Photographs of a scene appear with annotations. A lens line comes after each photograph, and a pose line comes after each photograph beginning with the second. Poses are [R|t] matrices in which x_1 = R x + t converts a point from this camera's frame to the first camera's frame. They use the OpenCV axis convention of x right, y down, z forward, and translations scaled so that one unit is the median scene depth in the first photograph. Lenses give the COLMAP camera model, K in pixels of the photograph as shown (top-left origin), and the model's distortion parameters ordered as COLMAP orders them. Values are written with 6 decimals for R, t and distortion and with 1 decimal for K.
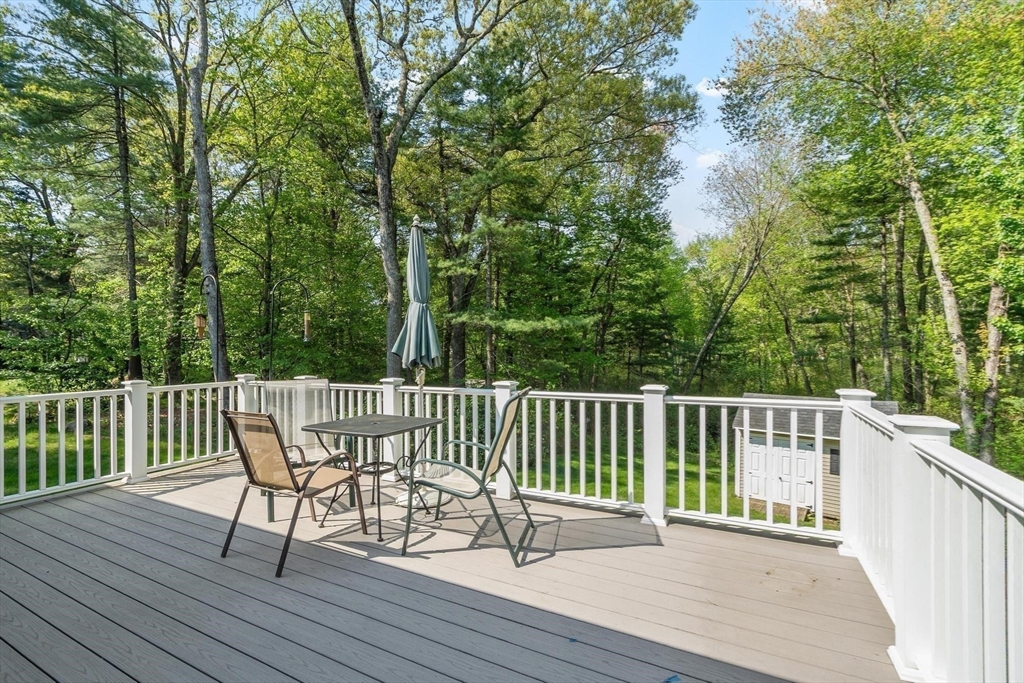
lens RADIAL K [[454.4, 0, 483.2], [0, 454.4, 353.3], [0, 0, 1]] dist [-0.001173, -0.002318]
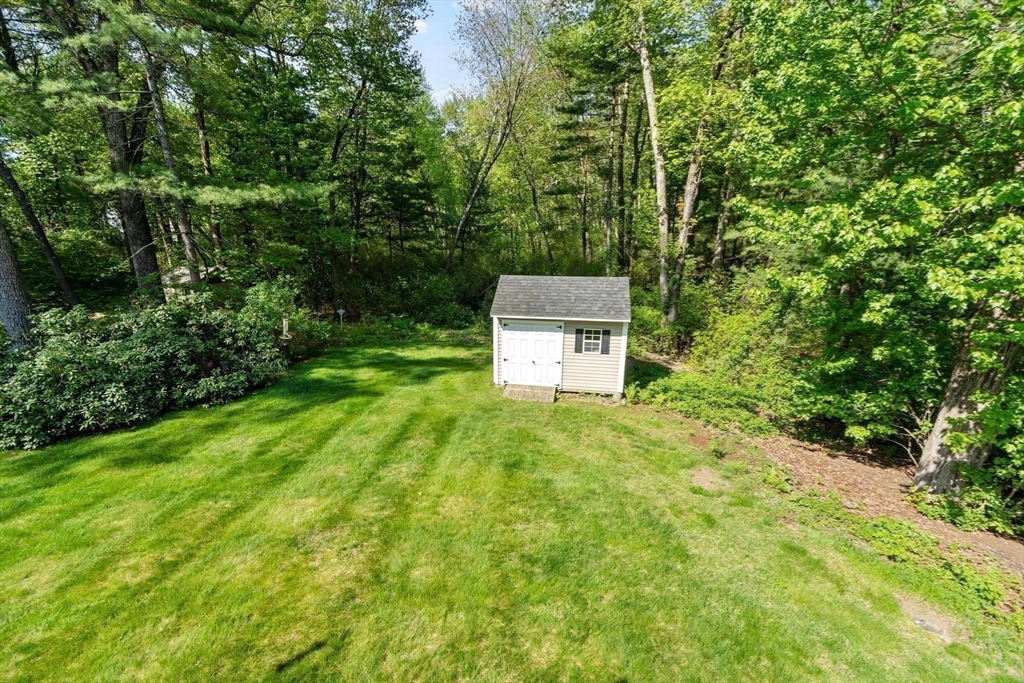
lens RADIAL K [[454.4, 0, 495.1], [0, 454.4, 350.9], [0, 0, 1]] dist [-0.001173, -0.002318]
pose [[0.870511, -0.152572, 0.467902, 0.058148], [0.020719, 0.961251, 0.274895, -0.010535], [-0.491712, -0.229604, 0.839941, 0.103053]]
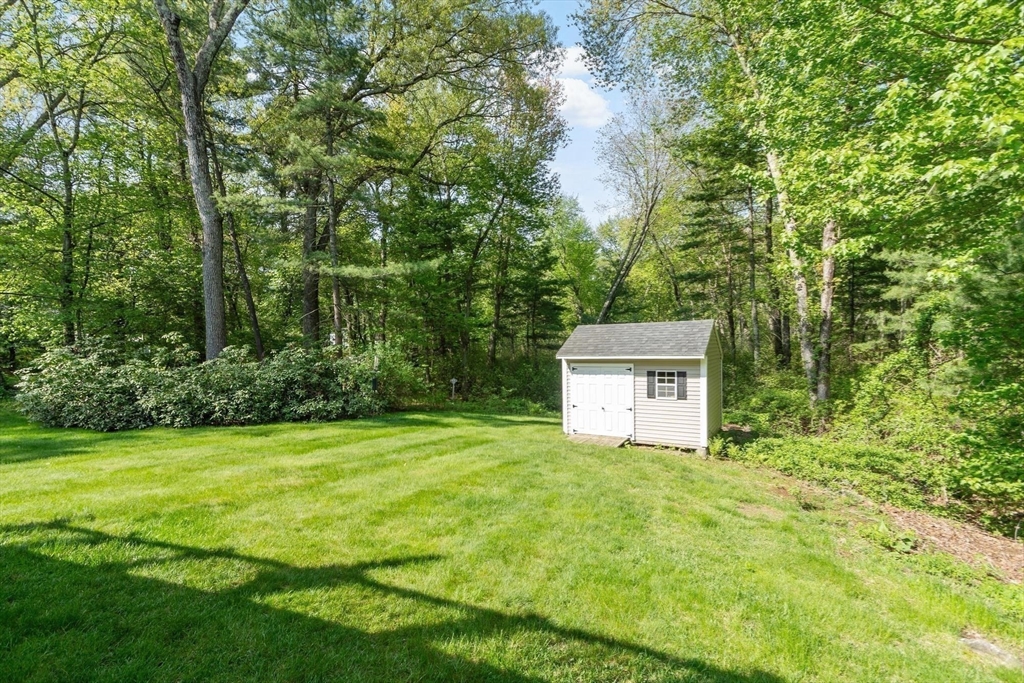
lens RADIAL K [[454.4, 0, 482.2], [0, 454.4, 362.1], [0, 0, 1]] dist [-0.001173, -0.002318]
pose [[0.992908, -0.031609, 0.114607, 0.143567], [0.029081, 0.999297, 0.023671, 0.070905], [-0.115274, -0.020170, 0.993129, 0.051111]]
